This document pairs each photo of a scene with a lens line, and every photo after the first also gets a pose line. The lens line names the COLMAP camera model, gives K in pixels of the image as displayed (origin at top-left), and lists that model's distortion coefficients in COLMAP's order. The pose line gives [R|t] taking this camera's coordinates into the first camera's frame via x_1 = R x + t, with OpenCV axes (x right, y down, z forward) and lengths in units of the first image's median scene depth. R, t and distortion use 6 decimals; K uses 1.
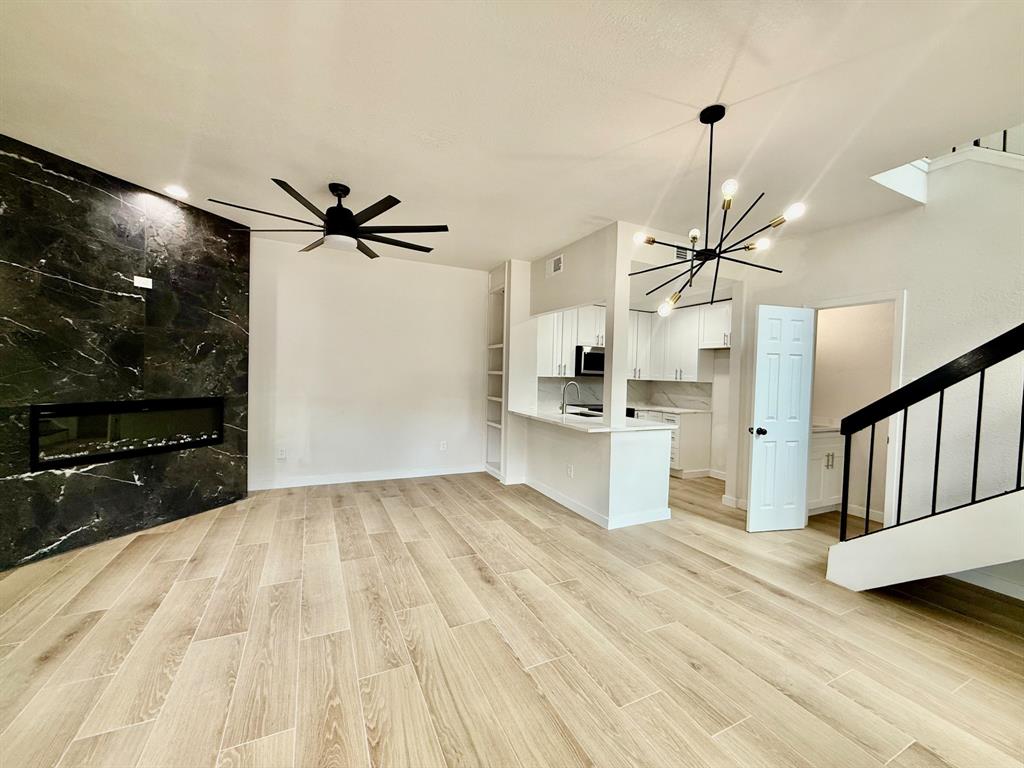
lens RADIAL K [[409.6, 0, 510.5], [0, 409.6, 383.7], [0, 0, 1]] dist [-0.000907, 0.000302]
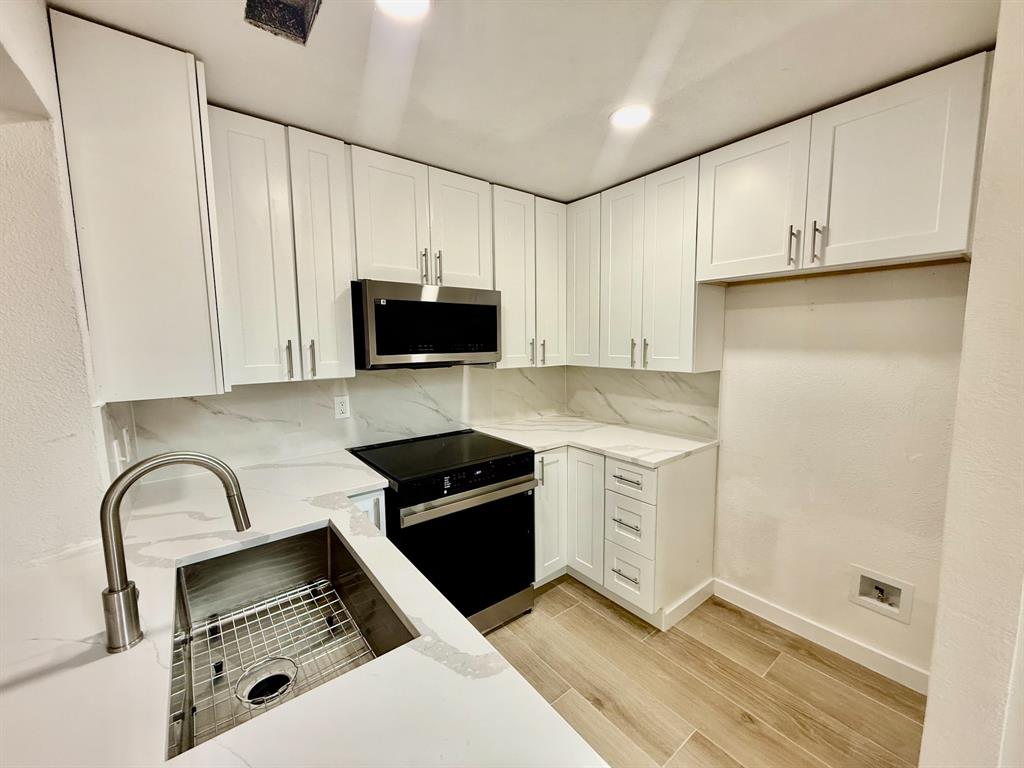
lens RADIAL K [[409.6, 0, 509.2], [0, 409.6, 384.2], [0, 0, 1]] dist [-0.000907, 0.000302]
pose [[0.976172, -0.062407, 0.207832, 0.354534], [0.043310, 0.994515, 0.095204, -0.061222], [-0.212633, -0.083934, 0.973521, 1.107394]]
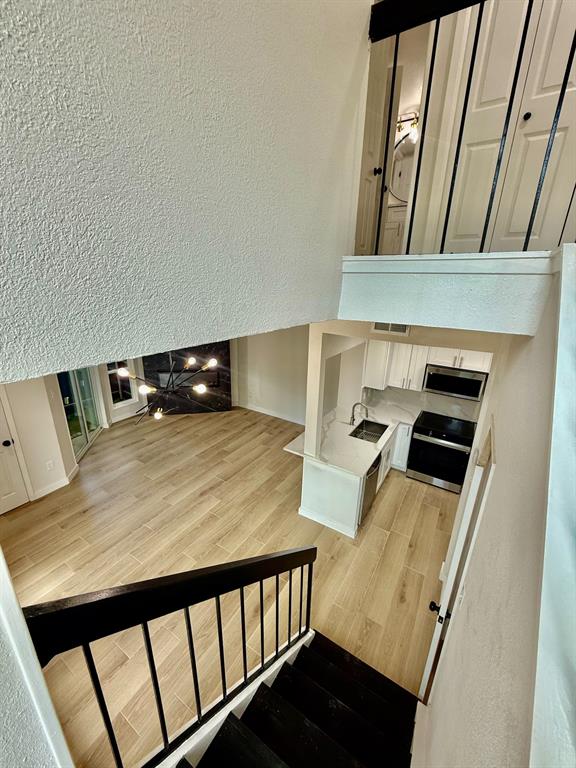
lens RADIAL K [[307.2, 0, 288.3], [0, 307.2, 383.5], [0, 0, 1]] dist [-0.000907, 0.000302]
pose [[0.535181, 0.252729, -0.806045, 1.057924], [-0.032692, 0.959678, 0.279194, -0.432356], [0.844104, -0.123068, 0.521864, 0.468344]]
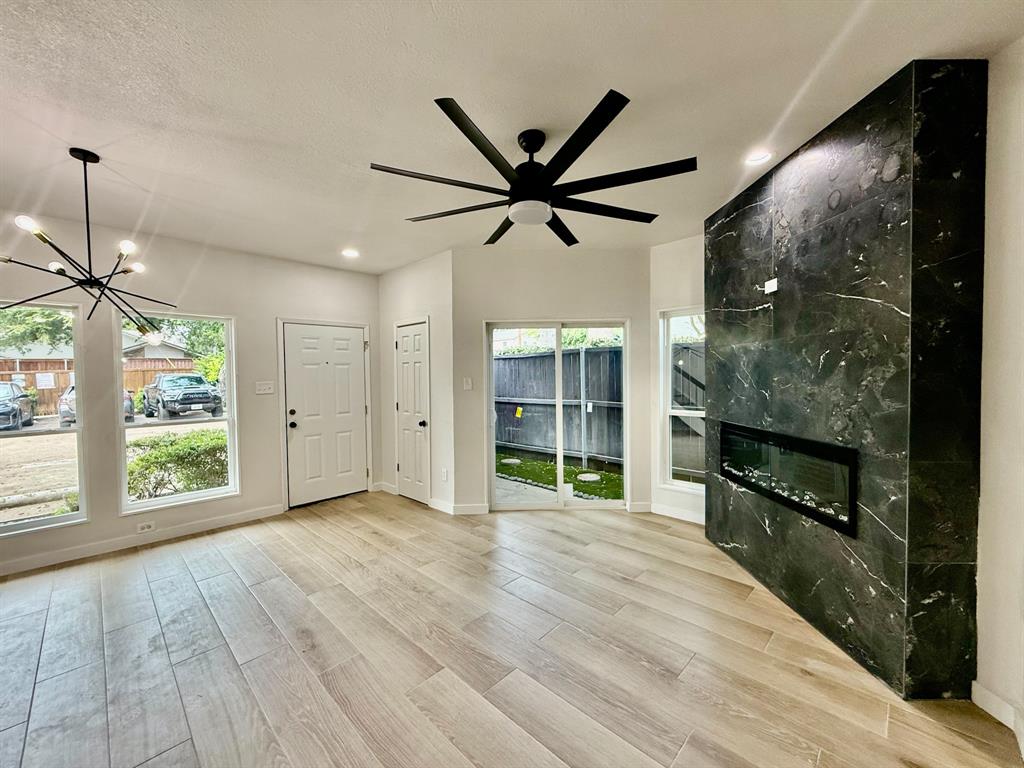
lens RADIAL K [[409.6, 0, 510.7], [0, 409.6, 382.7], [0, 0, 1]] dist [-0.000907, 0.000302]
pose [[-0.940398, -0.008077, -0.339980, -0.129635], [-0.020654, 0.999229, 0.033390, -0.068448], [0.339448, 0.038422, -0.939840, 1.509272]]
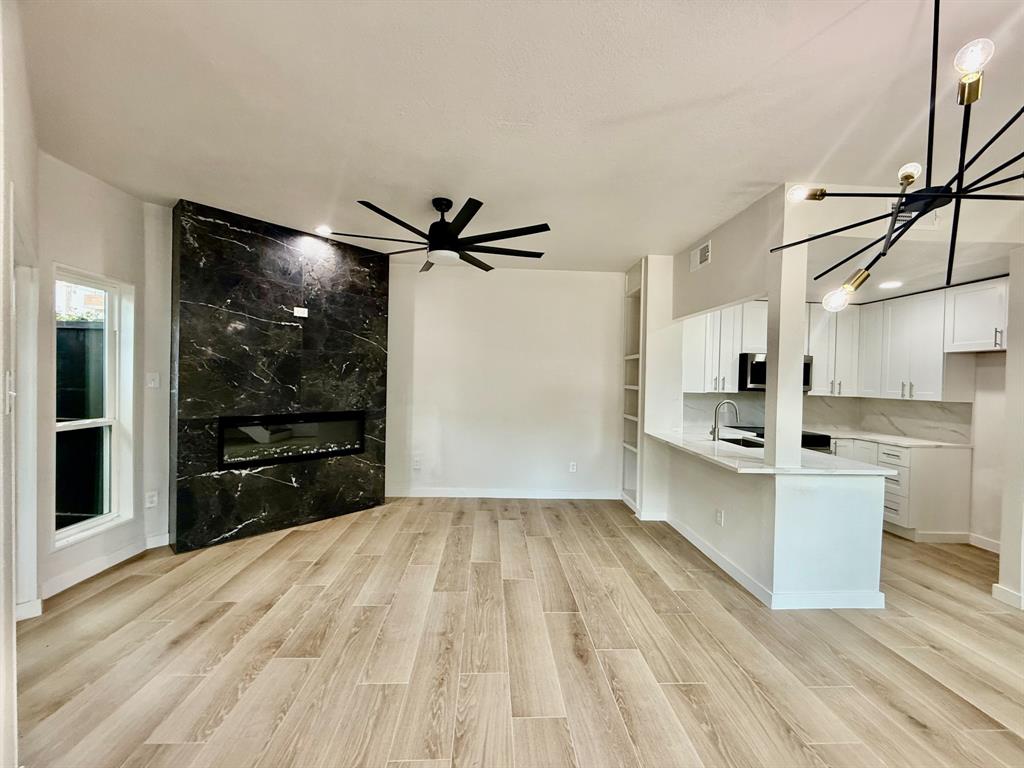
lens RADIAL K [[409.6, 0, 510.4], [0, 409.6, 383.8], [0, 0, 1]] dist [-0.000907, 0.000302]
pose [[0.920711, -0.000150, -0.390246, 0.101167], [-0.007670, 0.999800, -0.018481, -0.025569], [0.390171, 0.020008, 0.920525, 0.155175]]
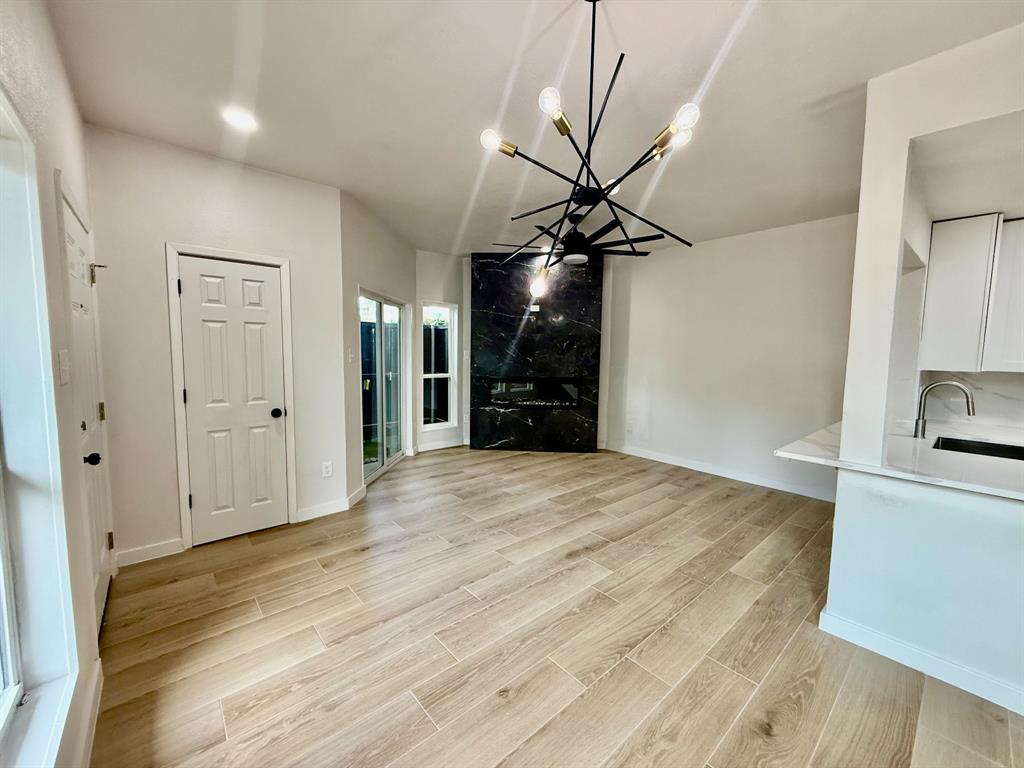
lens RADIAL K [[409.6, 0, 509.8], [0, 409.6, 383.4], [0, 0, 1]] dist [-0.000907, 0.000302]
pose [[0.260429, 0.056328, -0.963849, 0.712043], [-0.030694, 0.998275, 0.050047, -0.015109], [0.965005, 0.016550, 0.261708, 0.428946]]
